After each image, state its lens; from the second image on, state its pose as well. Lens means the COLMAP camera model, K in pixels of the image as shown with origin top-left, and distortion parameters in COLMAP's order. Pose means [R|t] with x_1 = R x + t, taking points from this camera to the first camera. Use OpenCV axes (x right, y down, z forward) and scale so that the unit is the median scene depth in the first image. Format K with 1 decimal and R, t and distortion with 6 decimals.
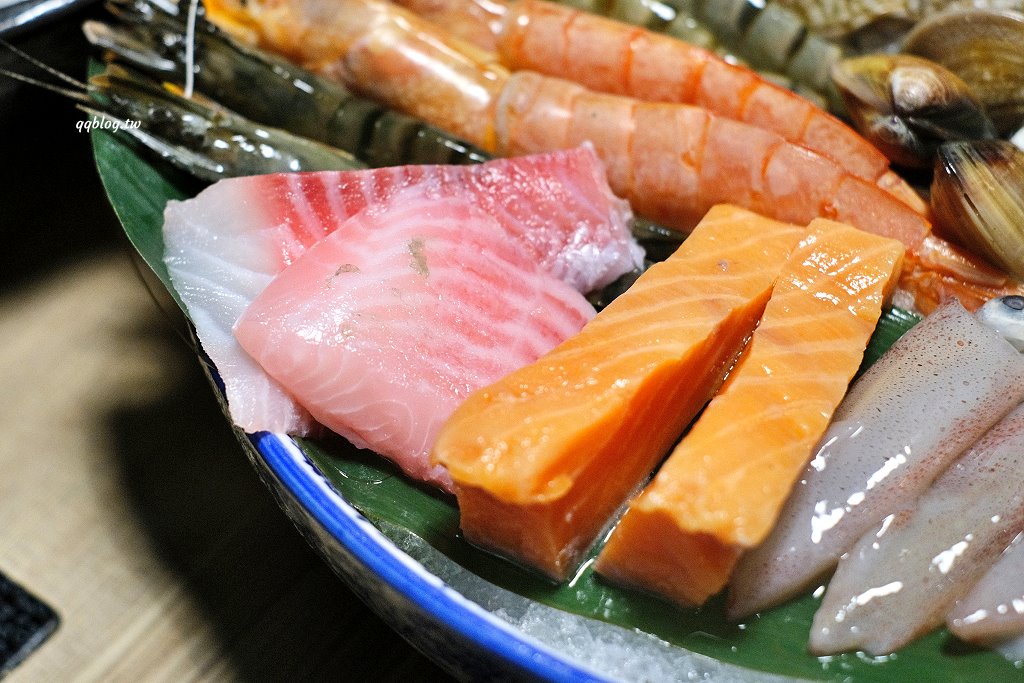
lens RADIAL K [[1864.8, 0, 512.0], [0, 1864.8, 341.5], [0, 0, 1]] dist [-0.061102, -0.157430]
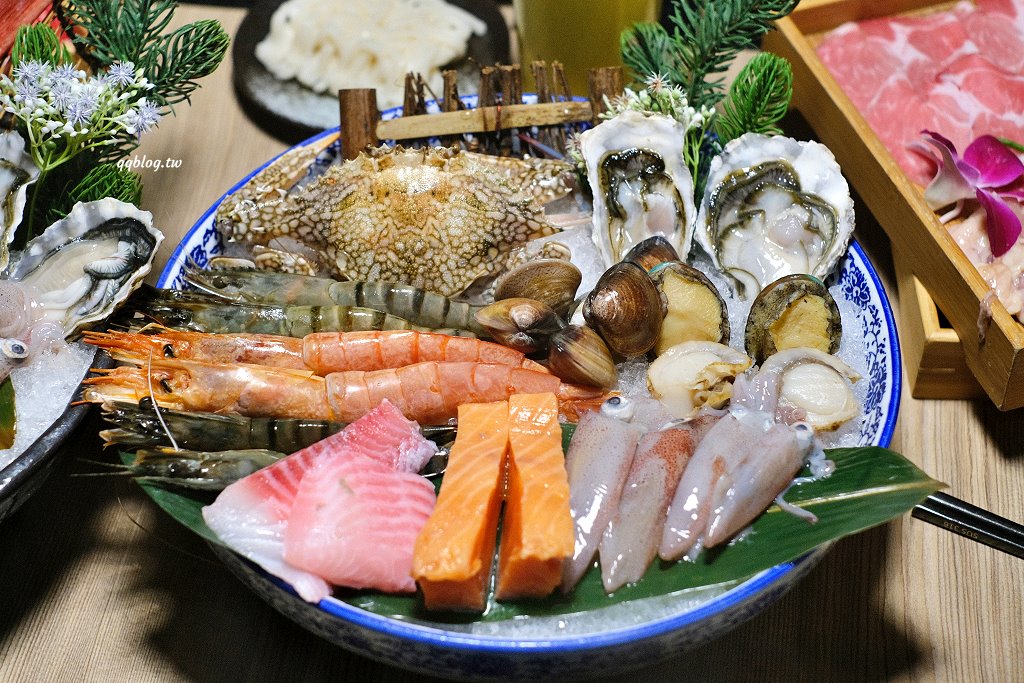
lens RADIAL K [[1864.8, 0, 512.0], [0, 1864.8, 341.5], [0, 0, 1]] dist [-0.061102, -0.157430]
pose [[0.864774, -0.335586, 0.373561, -0.547581], [0.351238, 0.935878, 0.027642, -0.171745], [-0.358884, 0.107305, 0.927194, -0.833809]]
